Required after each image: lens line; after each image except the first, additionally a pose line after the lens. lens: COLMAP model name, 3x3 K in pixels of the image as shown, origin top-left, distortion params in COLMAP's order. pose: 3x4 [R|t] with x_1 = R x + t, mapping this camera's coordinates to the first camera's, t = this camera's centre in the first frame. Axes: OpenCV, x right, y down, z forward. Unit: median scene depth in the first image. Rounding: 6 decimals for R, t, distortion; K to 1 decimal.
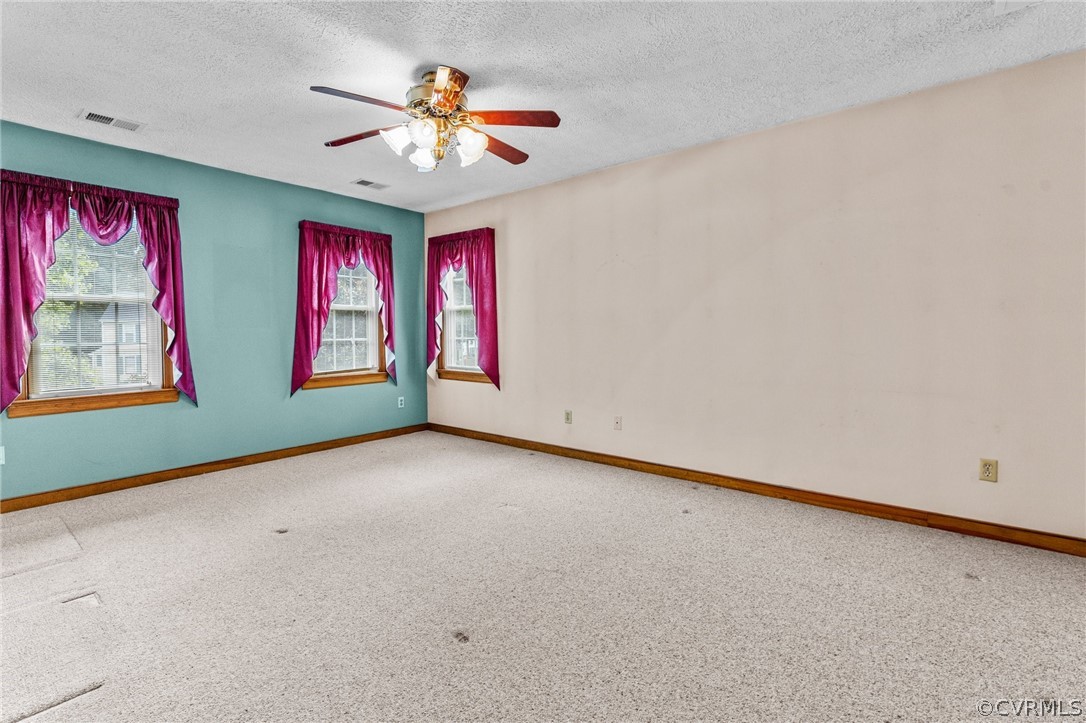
lens RADIAL K [[482.9, 0, 541.4], [0, 482.9, 333.1], [0, 0, 1]] dist [0.008645, -0.000234]
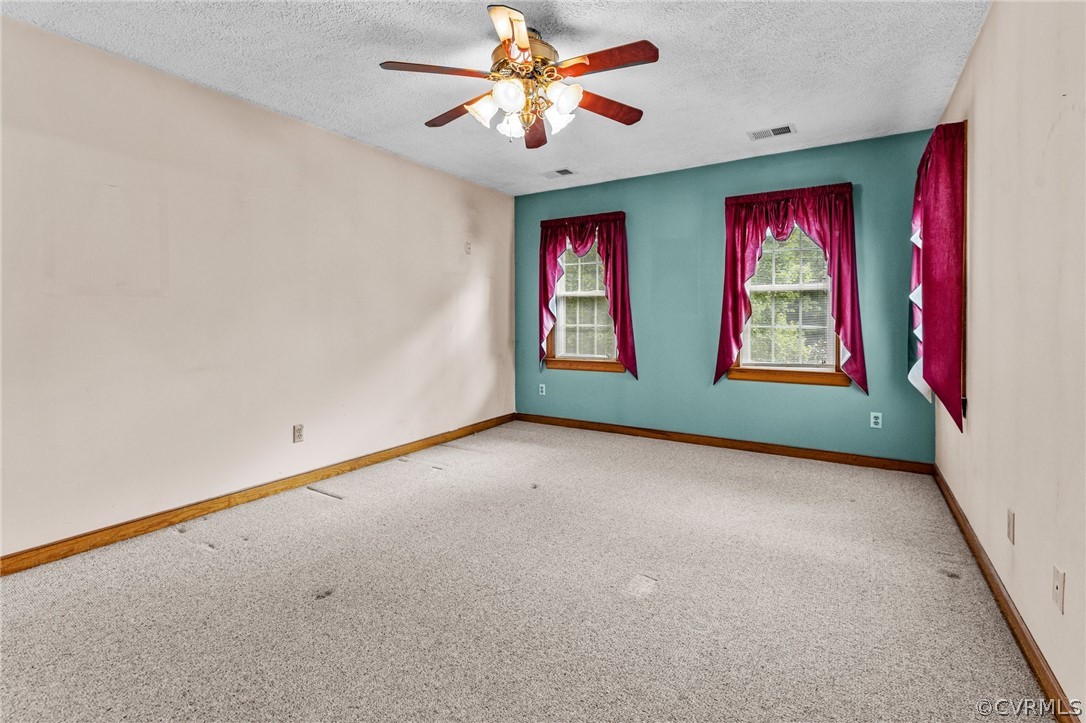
lens RADIAL K [[489.7, 0, 548.3], [0, 489.7, 316.9], [0, 0, 1]] dist [0.000337, -0.000034]
pose [[0.140552, 0.002796, -0.990069, 0.434236], [-0.001867, 0.999995, 0.002559, -0.005534], [0.990072, 0.001489, 0.140557, 0.577817]]
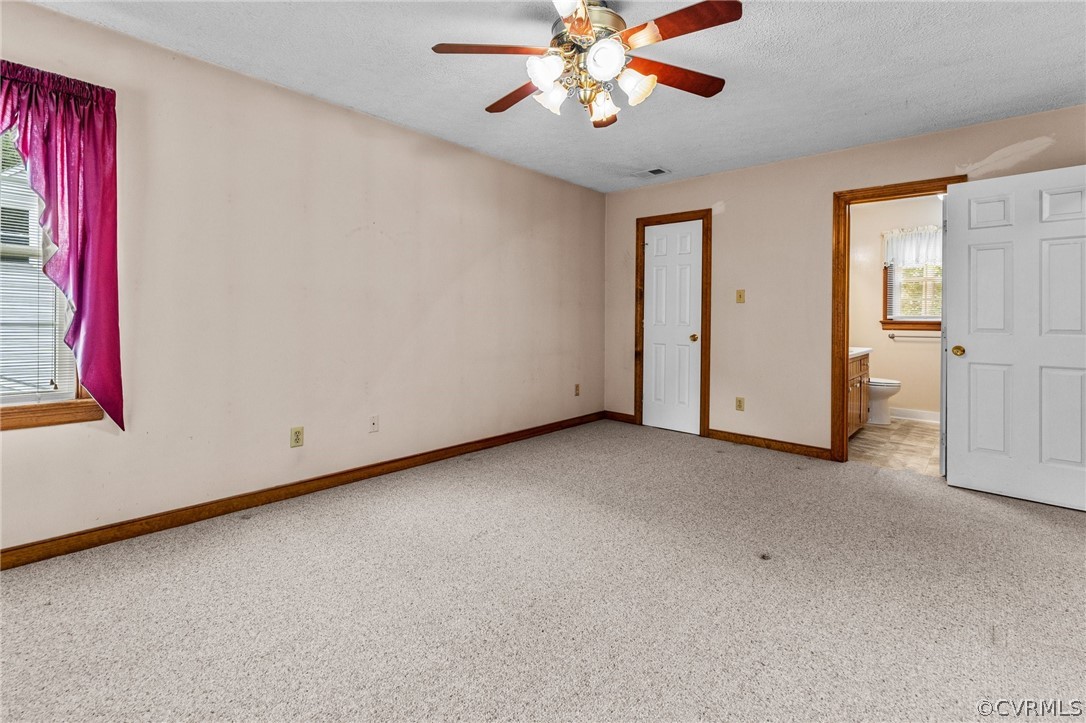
lens RADIAL K [[495.0, 0, 517.7], [0, 495.0, 312.3], [0, 0, 1]] dist [0.001524, 0.000423]
pose [[0.080682, 0.015488, 0.996620, -0.655284], [-0.010138, 0.999840, -0.014718, 0.002960], [-0.996688, -0.008917, 0.080827, 0.663833]]
